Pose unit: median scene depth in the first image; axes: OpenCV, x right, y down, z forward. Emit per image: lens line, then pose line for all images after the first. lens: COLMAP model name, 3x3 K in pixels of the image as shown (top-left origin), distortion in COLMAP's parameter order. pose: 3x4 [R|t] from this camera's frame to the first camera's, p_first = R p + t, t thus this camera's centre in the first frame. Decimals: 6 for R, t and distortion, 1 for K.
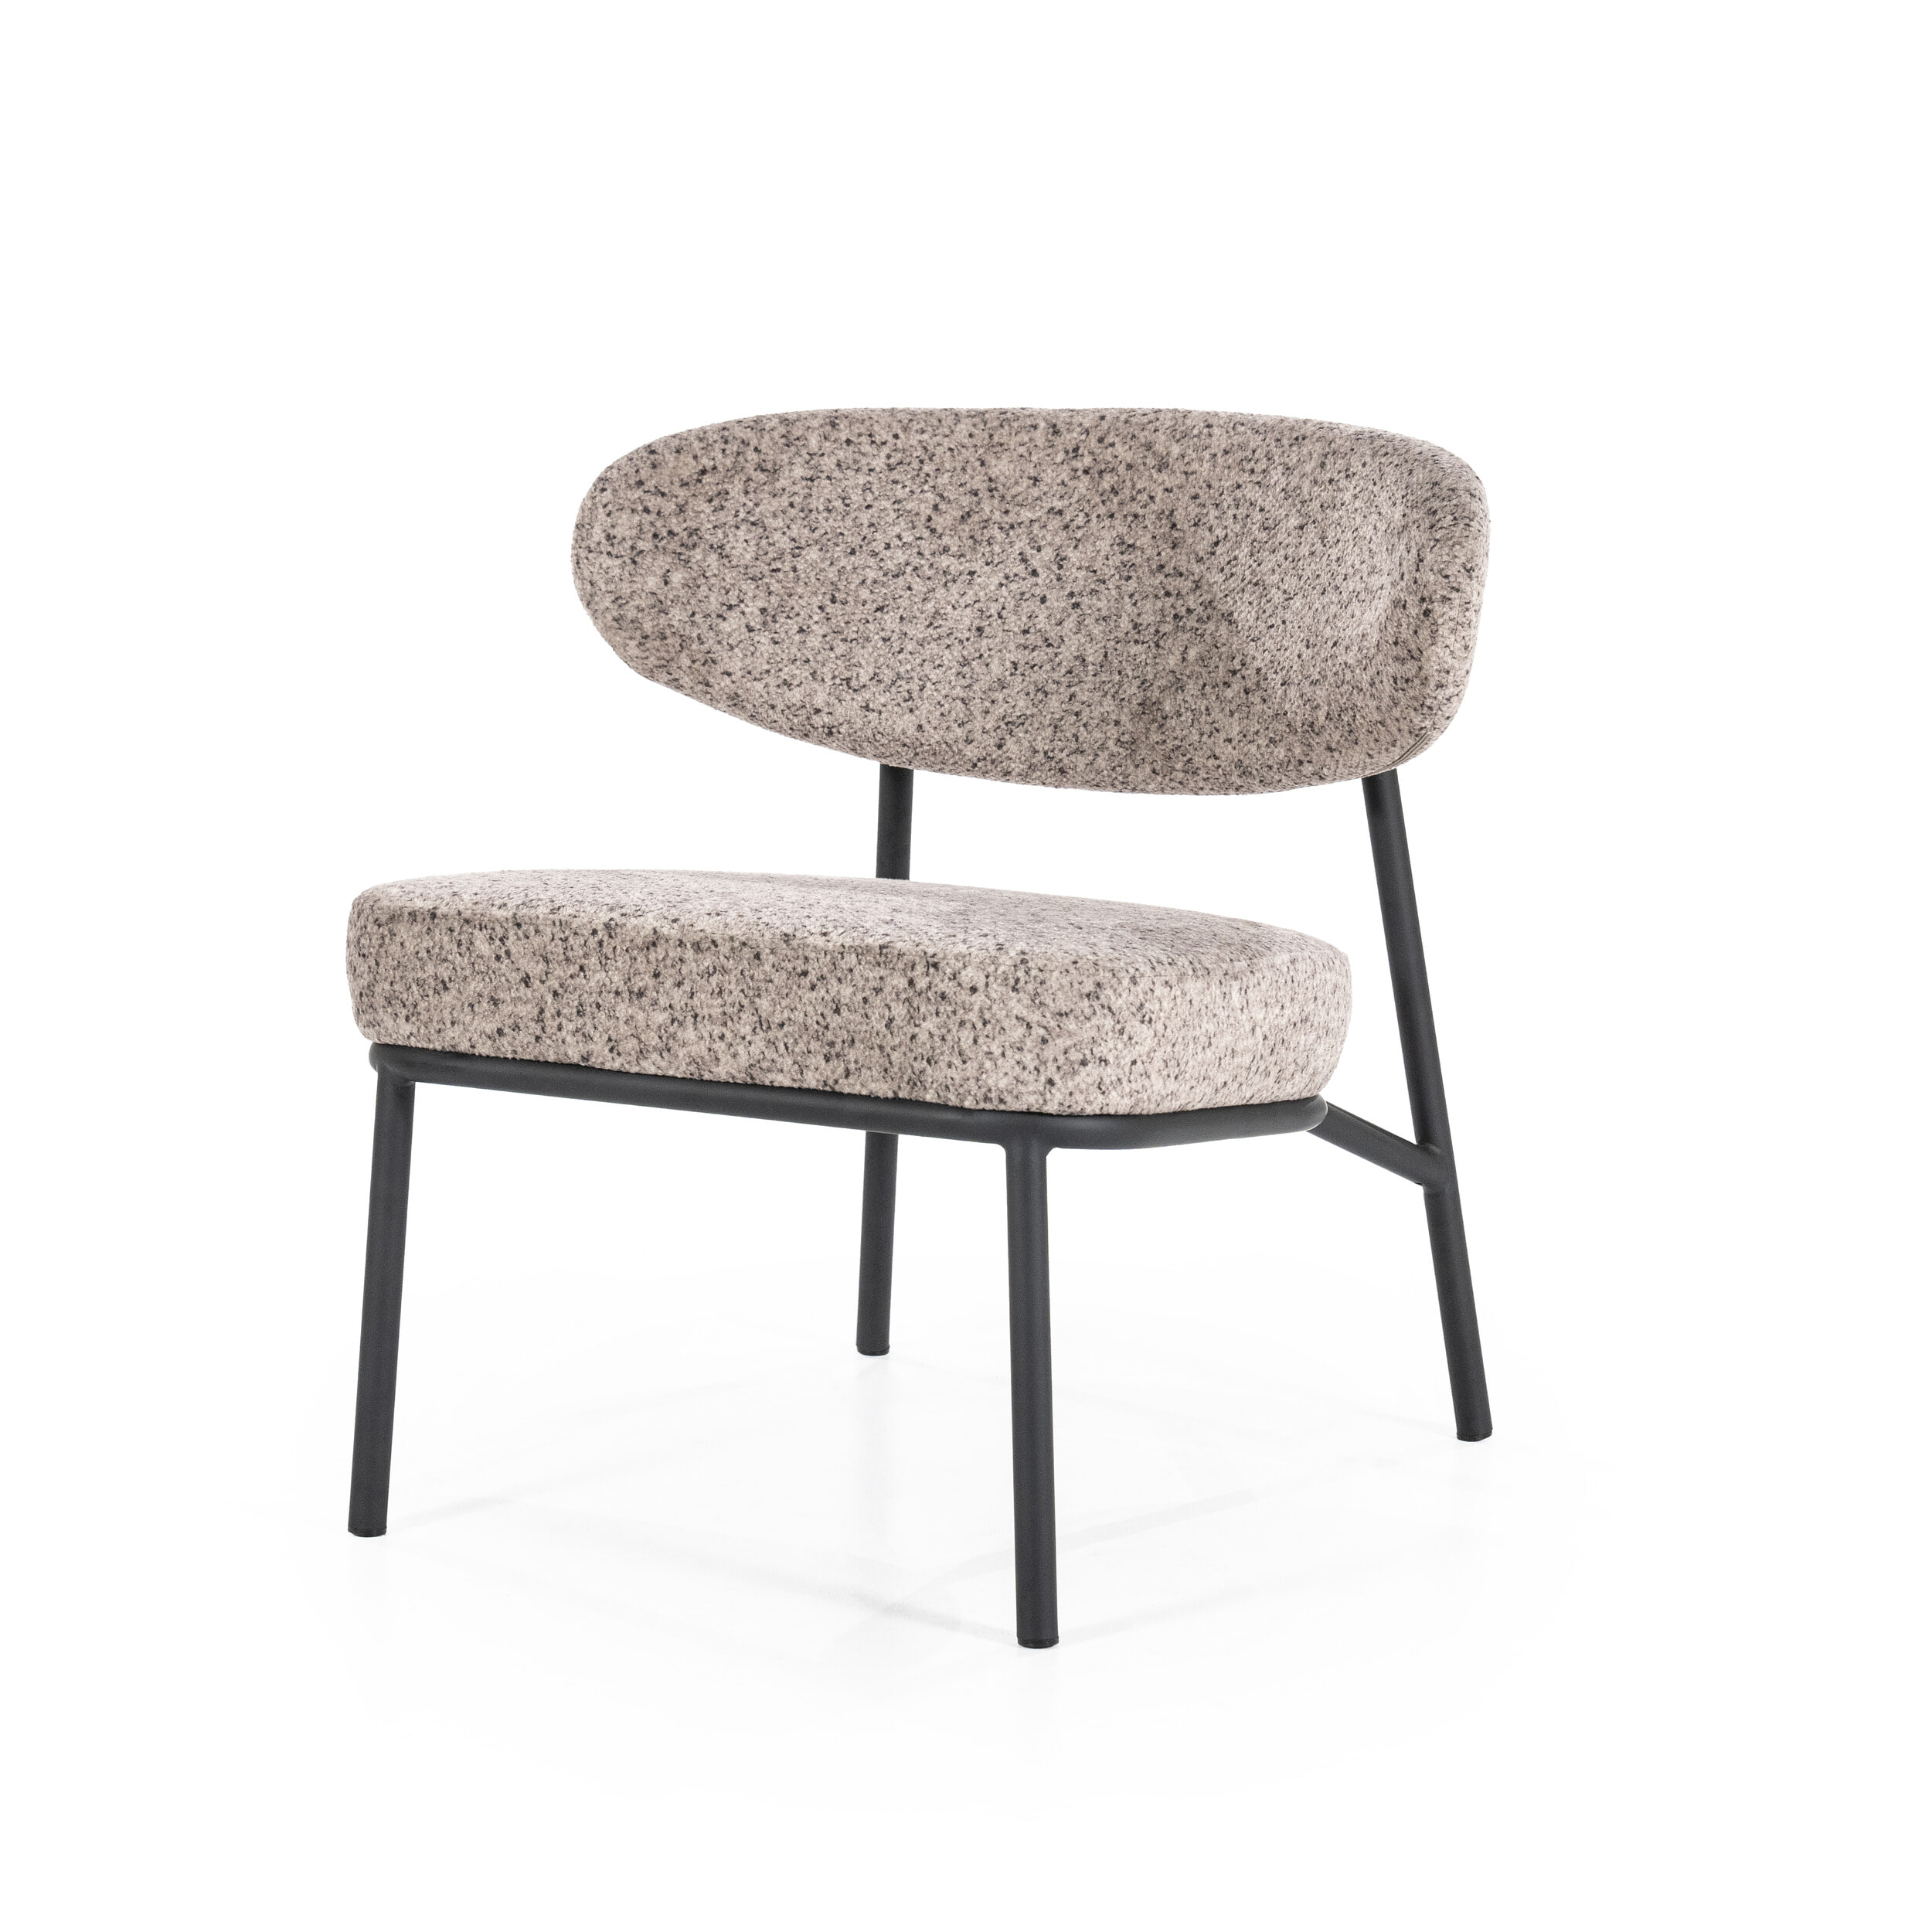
lens RADIAL K [[5567.7, 0, 966.0], [0, 5567.7, 966.0], [0, 0, 1]] dist [0.343844, 0.236194]
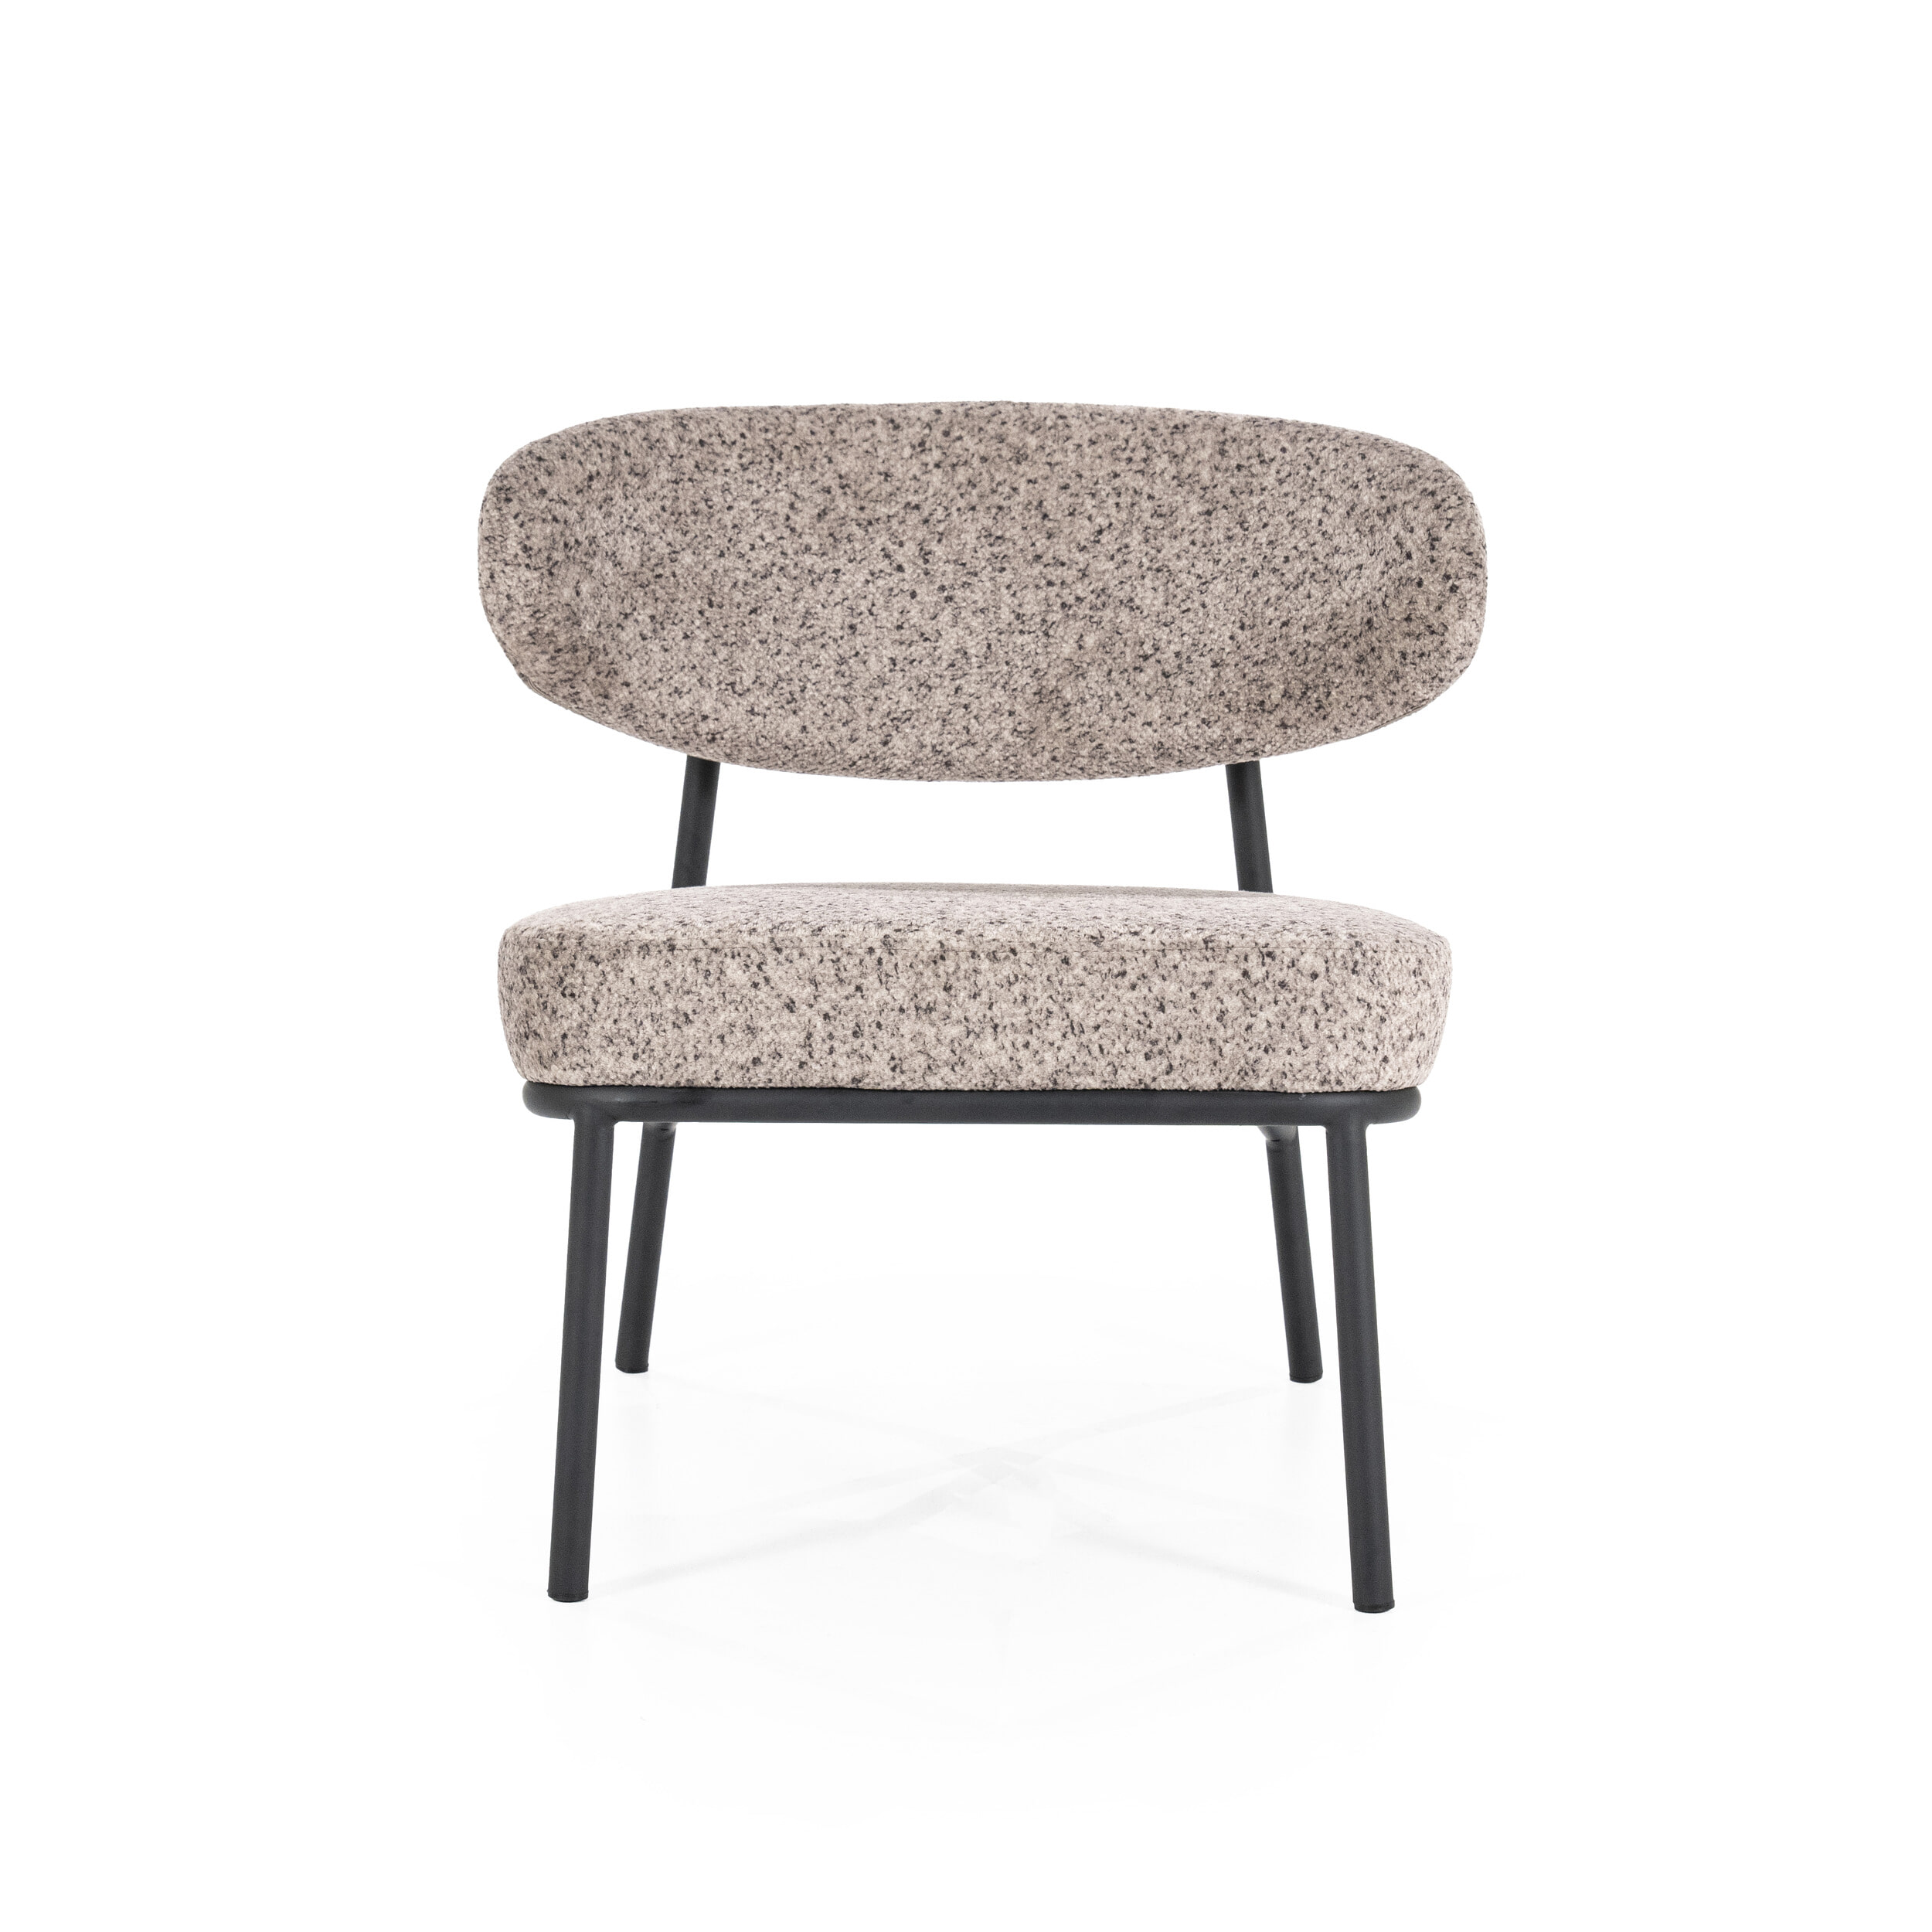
lens RADIAL K [[5567.7, 0, 966.0], [0, 5567.7, 966.0], [0, 0, 1]] dist [0.343844, 0.236194]
pose [[0.859668, -0.076481, 0.505095, -0.497215], [0.072764, 0.996980, 0.027118, -0.026059], [-0.505644, 0.013440, 0.862638, 0.133935]]
